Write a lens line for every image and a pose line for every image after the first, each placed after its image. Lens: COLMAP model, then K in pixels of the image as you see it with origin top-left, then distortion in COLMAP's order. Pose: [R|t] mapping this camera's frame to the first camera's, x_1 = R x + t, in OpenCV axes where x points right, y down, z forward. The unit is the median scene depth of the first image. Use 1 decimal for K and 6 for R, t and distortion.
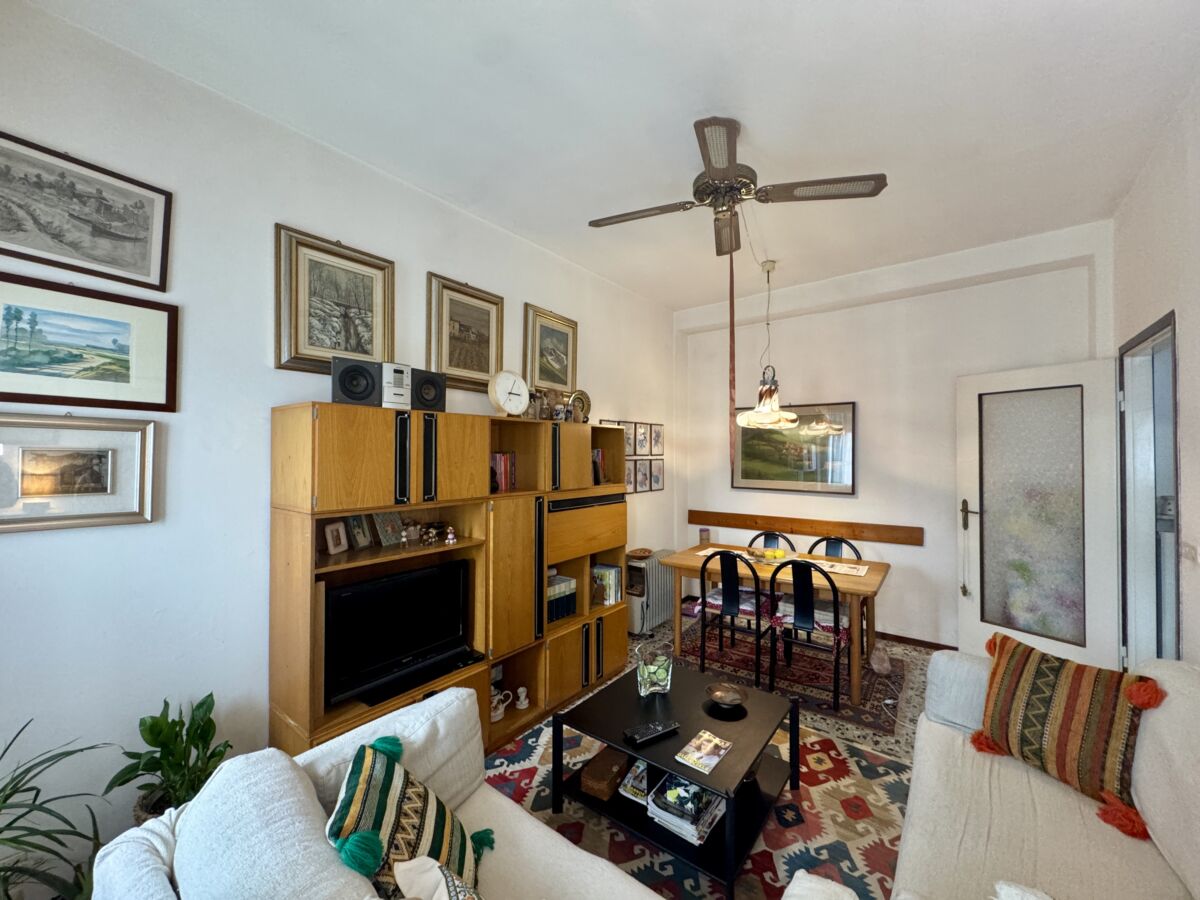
lens RADIAL K [[477.2, 0, 596.6], [0, 477.2, 448.8], [0, 0, 1]] dist [-0.003145, 0.000362]
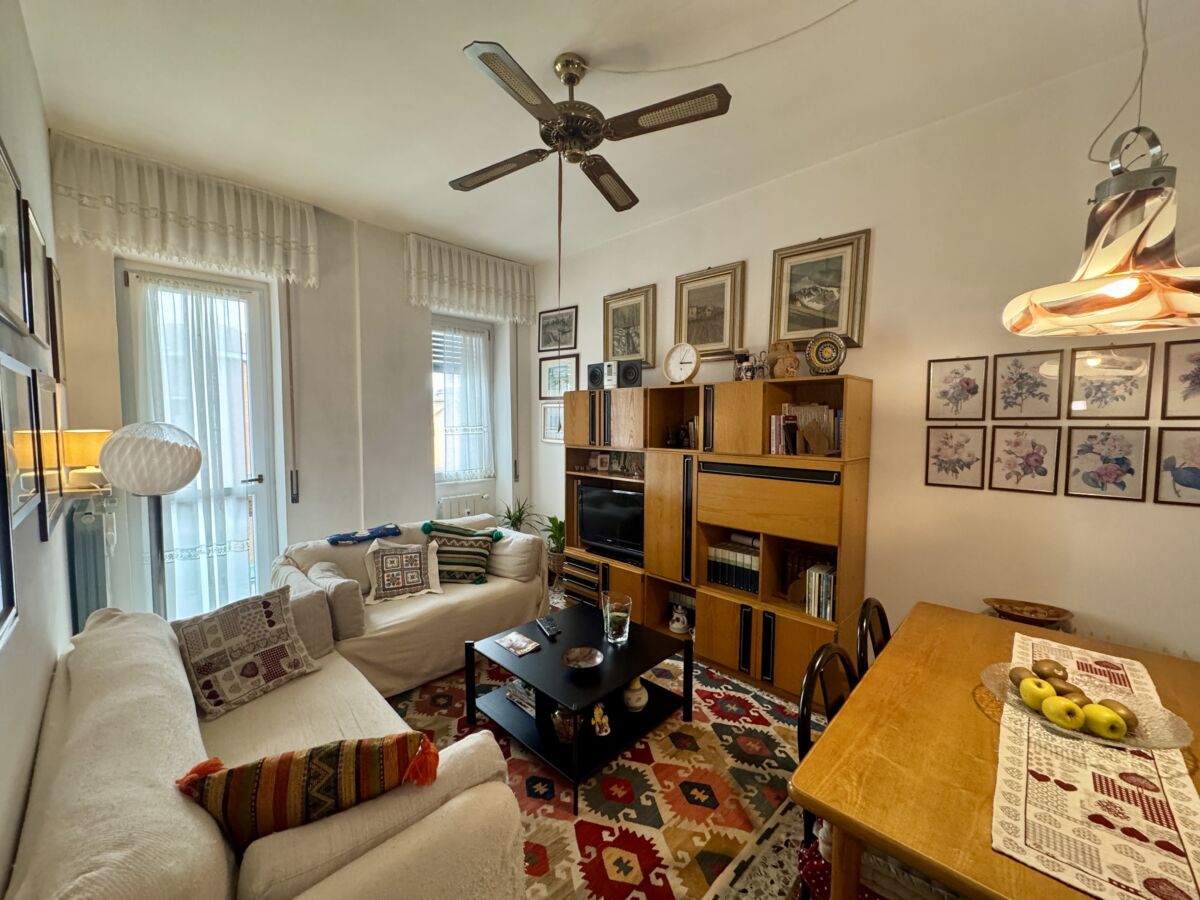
lens RADIAL K [[477.2, 0, 598.1], [0, 477.2, 449.0], [0, 0, 1]] dist [-0.003145, 0.000362]
pose [[-0.123064, 0.062573, -0.990424, 1.108811], [0.008866, 0.998040, 0.061952, 0.018906], [0.992359, -0.001157, -0.123377, 1.049340]]
